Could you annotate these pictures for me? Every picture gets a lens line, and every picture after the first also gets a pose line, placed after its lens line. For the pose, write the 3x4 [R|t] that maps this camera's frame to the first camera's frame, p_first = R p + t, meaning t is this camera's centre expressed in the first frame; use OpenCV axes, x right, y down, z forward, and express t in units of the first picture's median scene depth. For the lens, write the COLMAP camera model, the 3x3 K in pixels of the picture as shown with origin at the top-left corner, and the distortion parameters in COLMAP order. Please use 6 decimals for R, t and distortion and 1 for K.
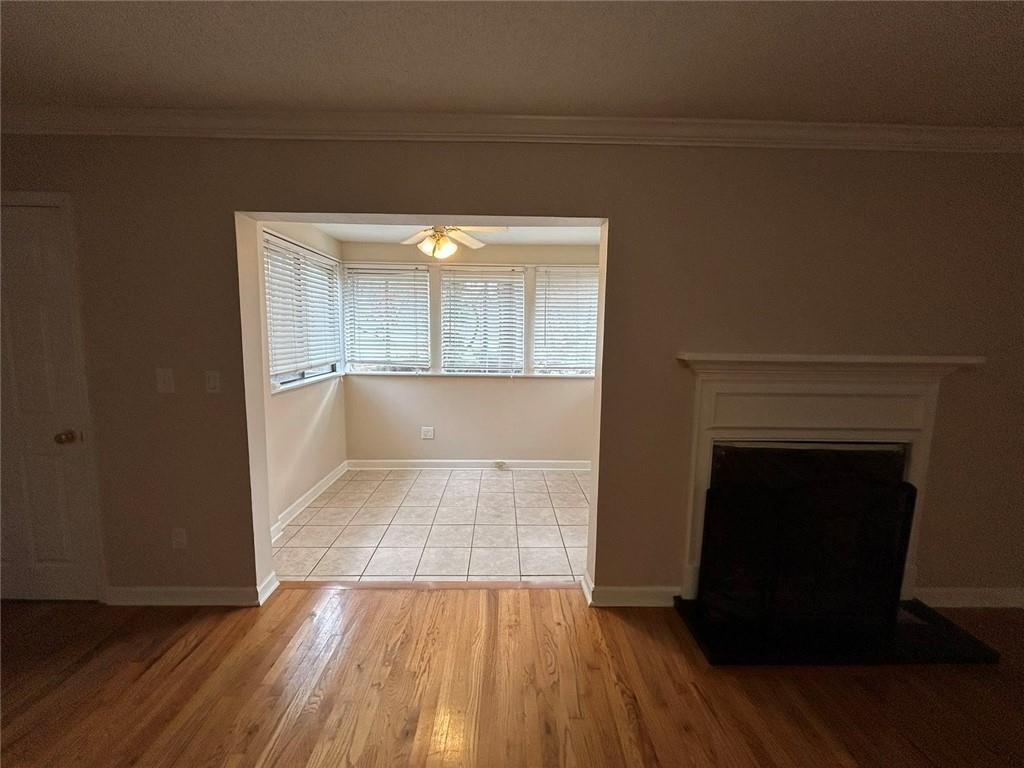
lens RADIAL K [[410.0, 0, 512.0], [0, 410.0, 384.0], [0, 0, 1]] dist [0.003145, -0.000015]
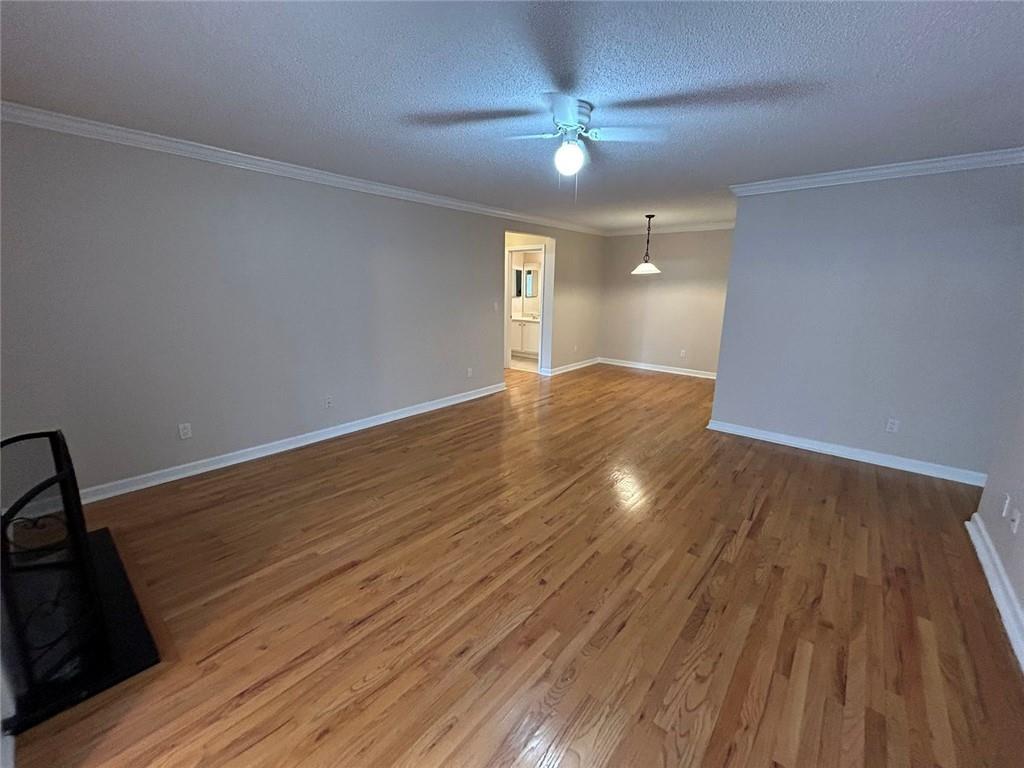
lens RADIAL K [[410.0, 0, 512.0], [0, 410.0, 384.0], [0, 0, 1]] dist [0.003145, -0.000015]
pose [[-0.749541, -0.178774, 0.637360, -0.604249], [0.062008, 0.939646, 0.336484, -0.152081], [-0.659047, 0.291729, -0.693218, 1.022980]]
